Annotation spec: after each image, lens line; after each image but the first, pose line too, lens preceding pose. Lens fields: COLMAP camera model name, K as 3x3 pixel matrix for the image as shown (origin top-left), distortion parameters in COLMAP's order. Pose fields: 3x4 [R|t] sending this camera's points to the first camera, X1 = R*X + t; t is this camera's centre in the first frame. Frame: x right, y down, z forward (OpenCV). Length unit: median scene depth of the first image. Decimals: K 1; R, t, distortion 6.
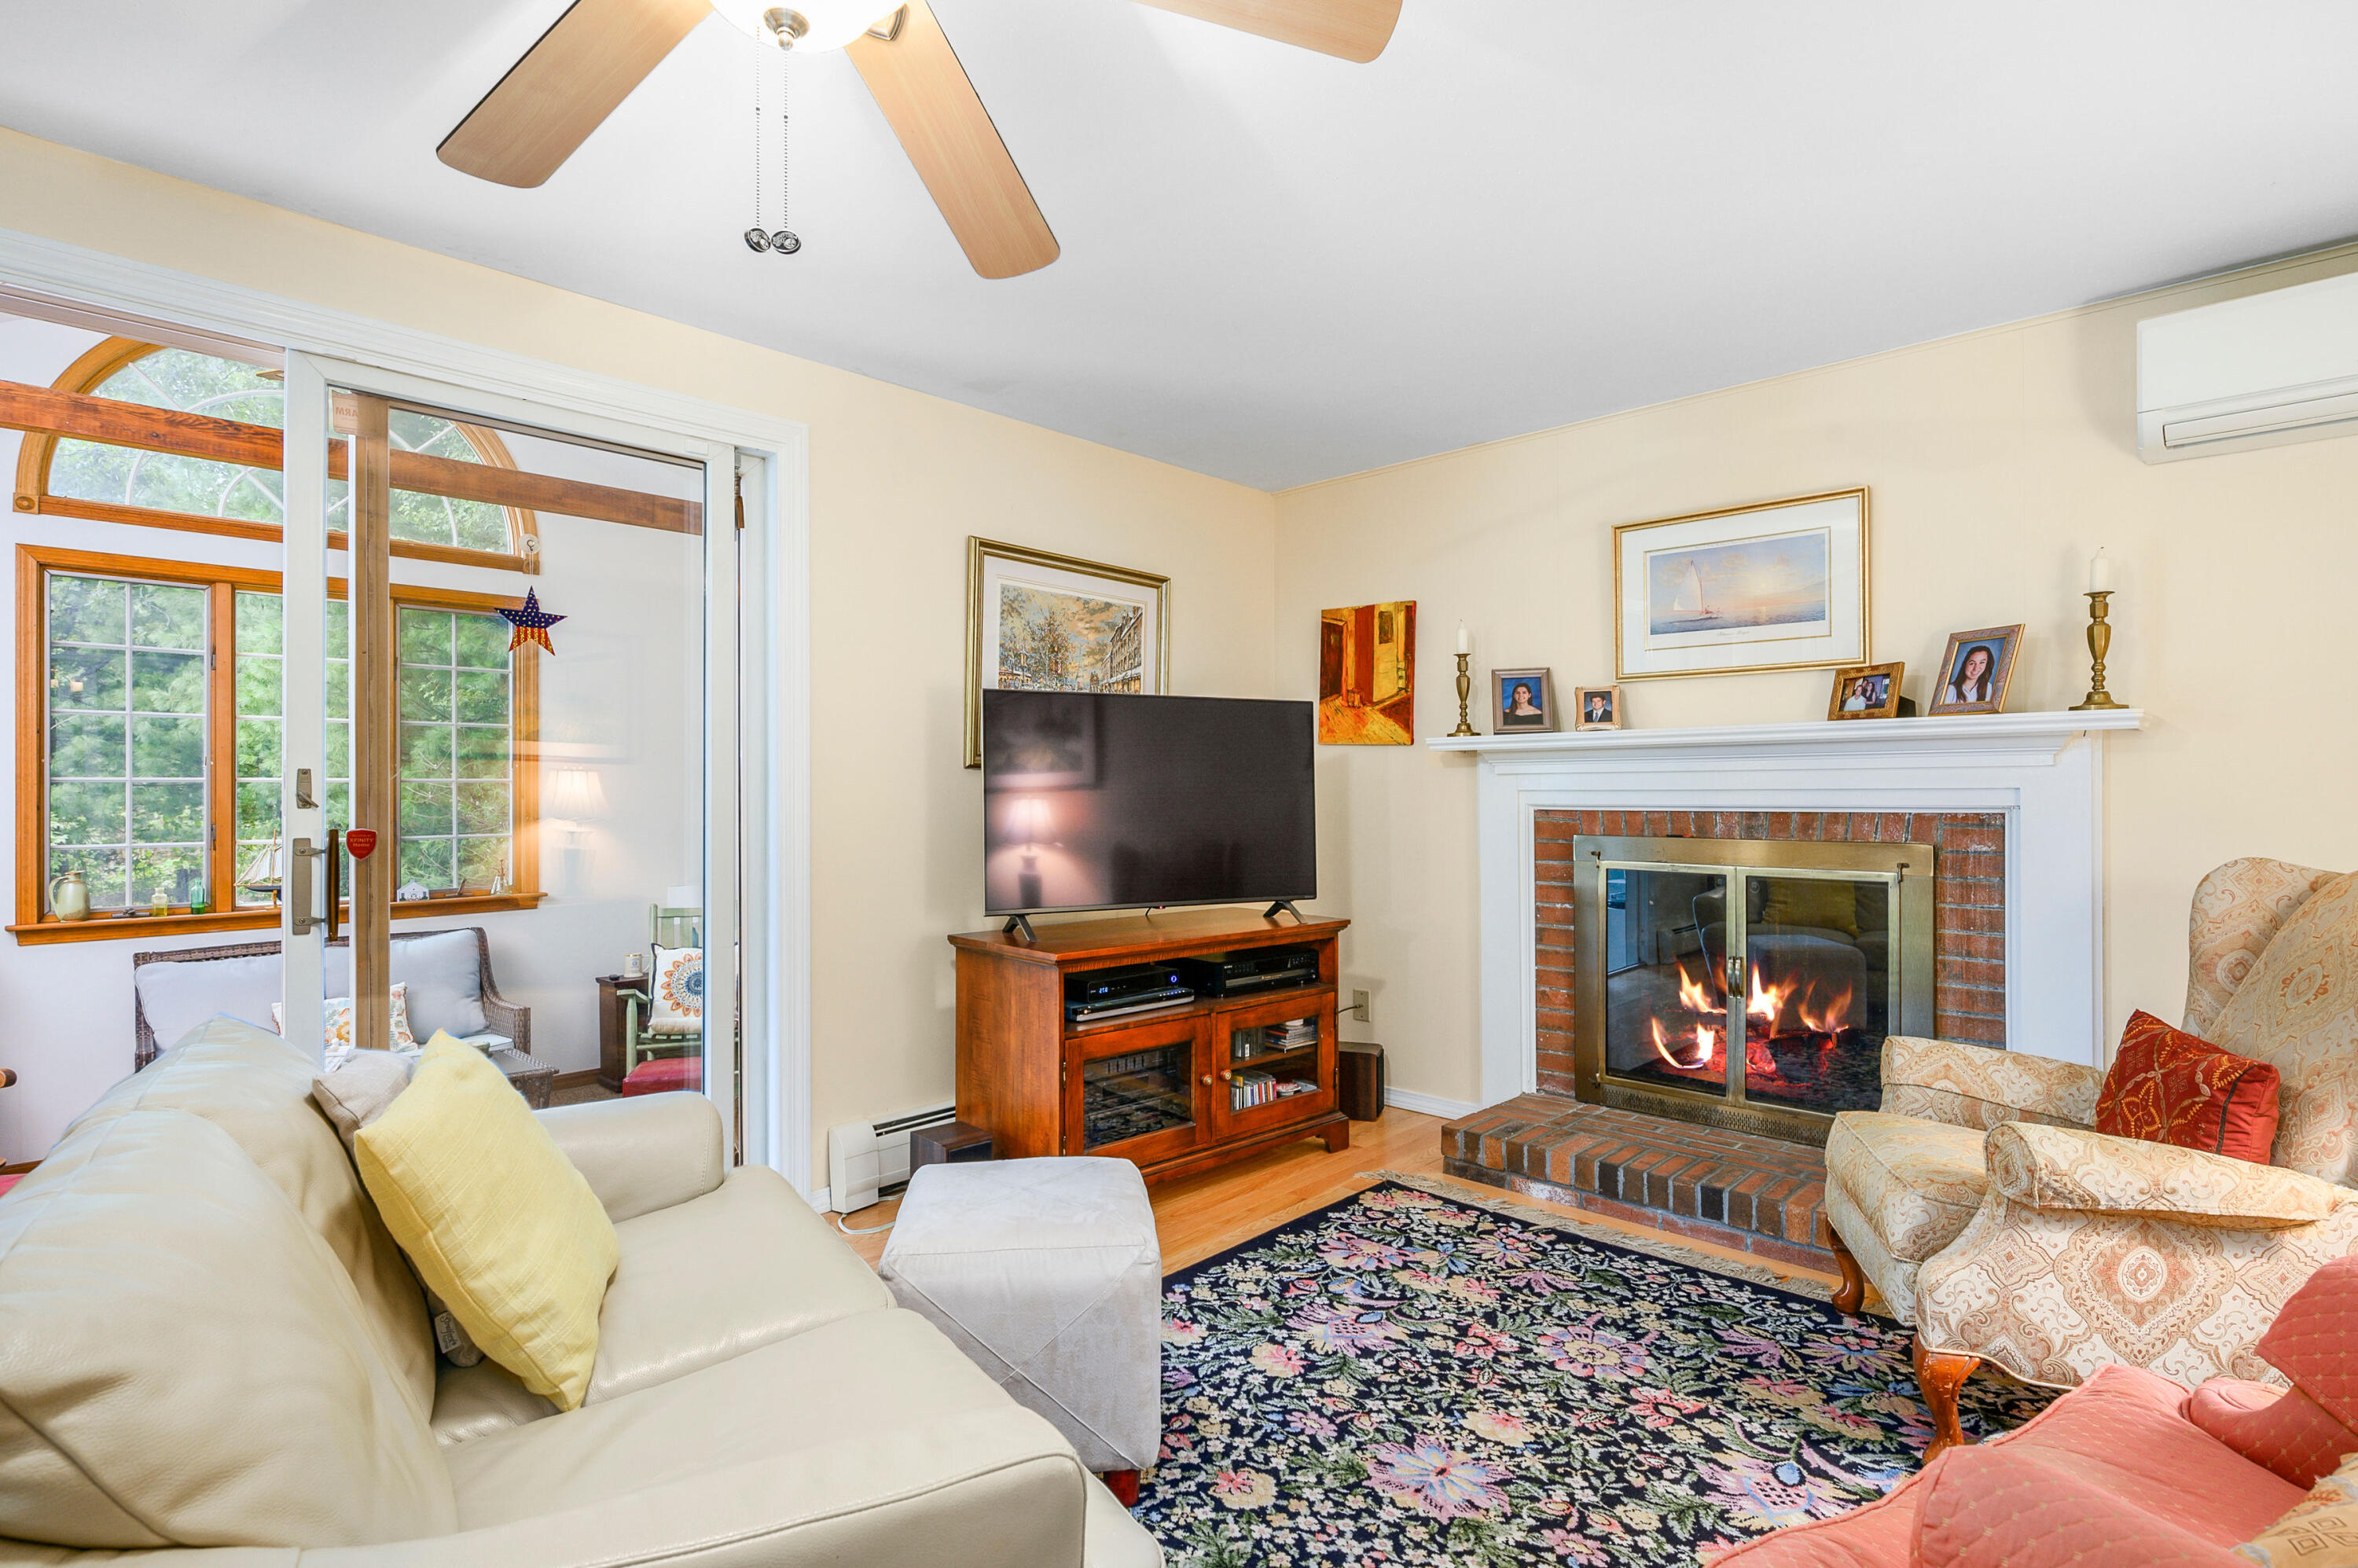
lens RADIAL K [[1156.8, 0, 1179.0], [0, 1156.8, 789.9], [0, 0, 1]] dist [-0.004328, -0.000216]
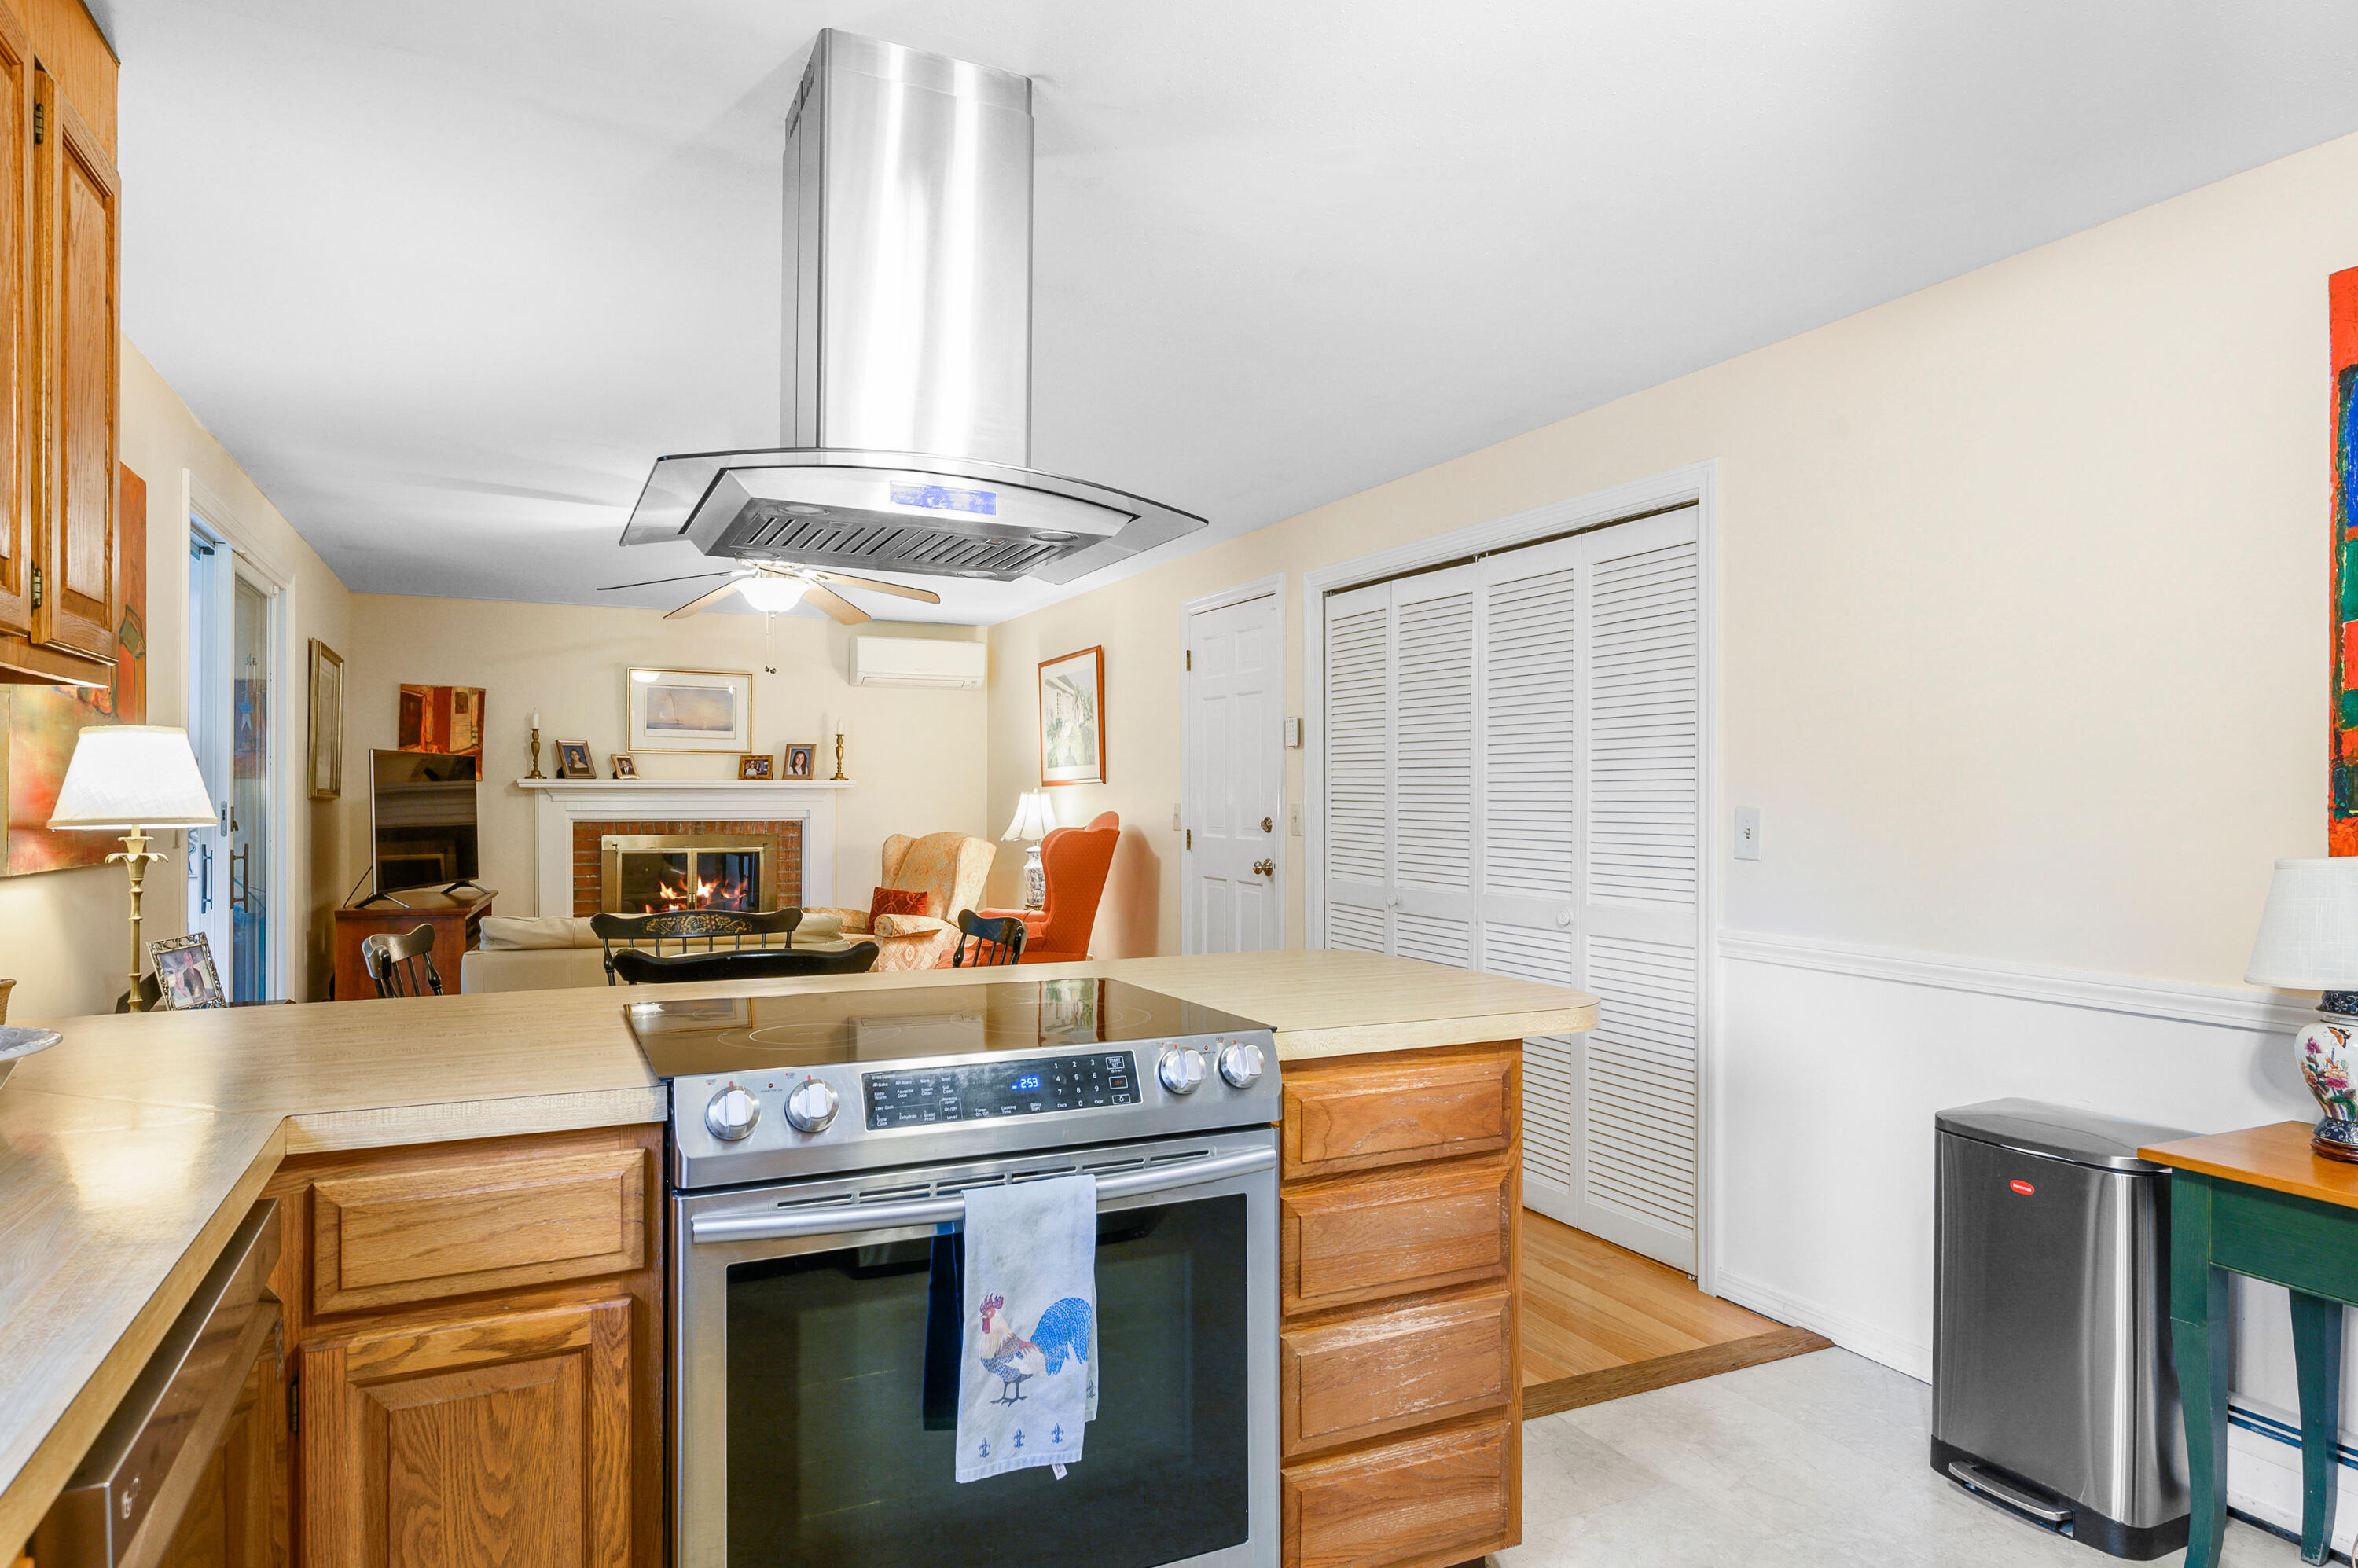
lens RADIAL K [[1334.3, 0, 1171.3], [0, 1334.3, 798.4], [0, 0, 1]] dist [0.000529, -0.000300]
pose [[0.352185, 0.001444, 0.935929, -1.526002], [-0.005690, 0.999984, 0.000598, -0.029855], [-0.935913, -0.005536, 0.352188, -0.659170]]
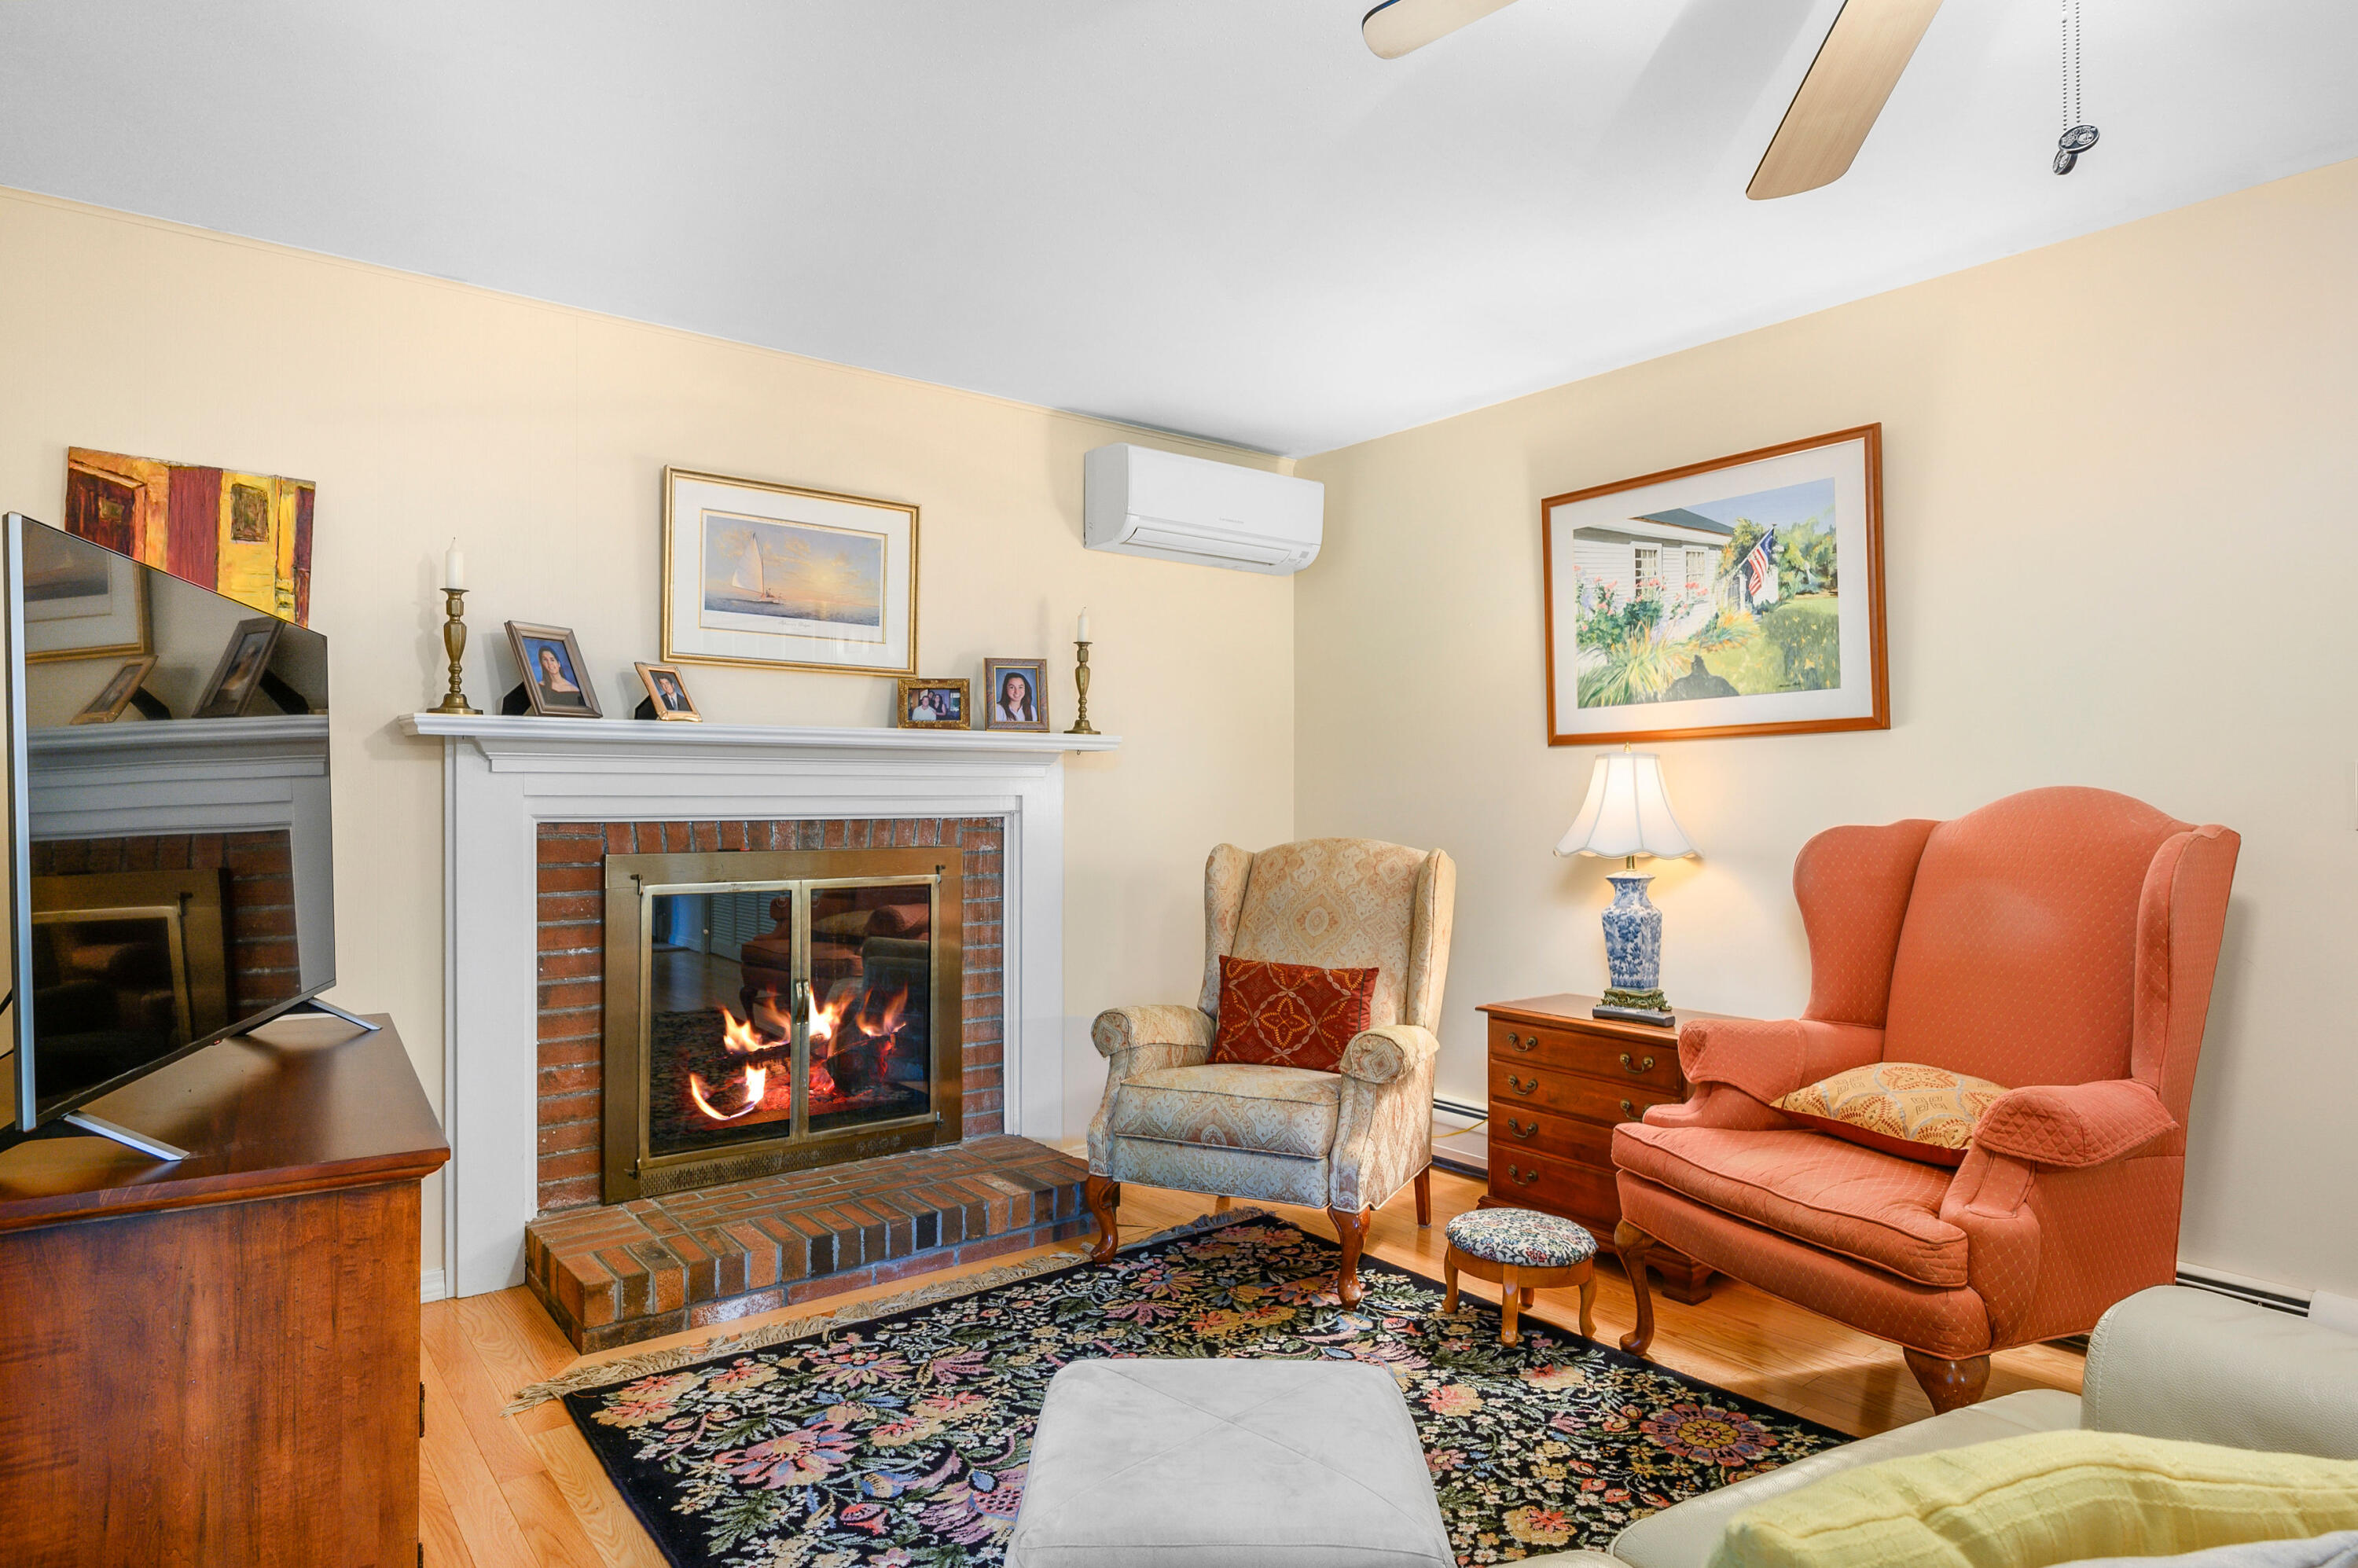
lens RADIAL K [[1334.3, 0, 1187.4], [0, 1334.3, 788.7], [0, 0, 1]] dist [0.000529, -0.000300]
pose [[0.138738, 0.006190, 0.990310, -0.562795], [-0.004191, 0.999975, -0.005663, -0.001317], [-0.990320, -0.003365, 0.138760, 0.595552]]
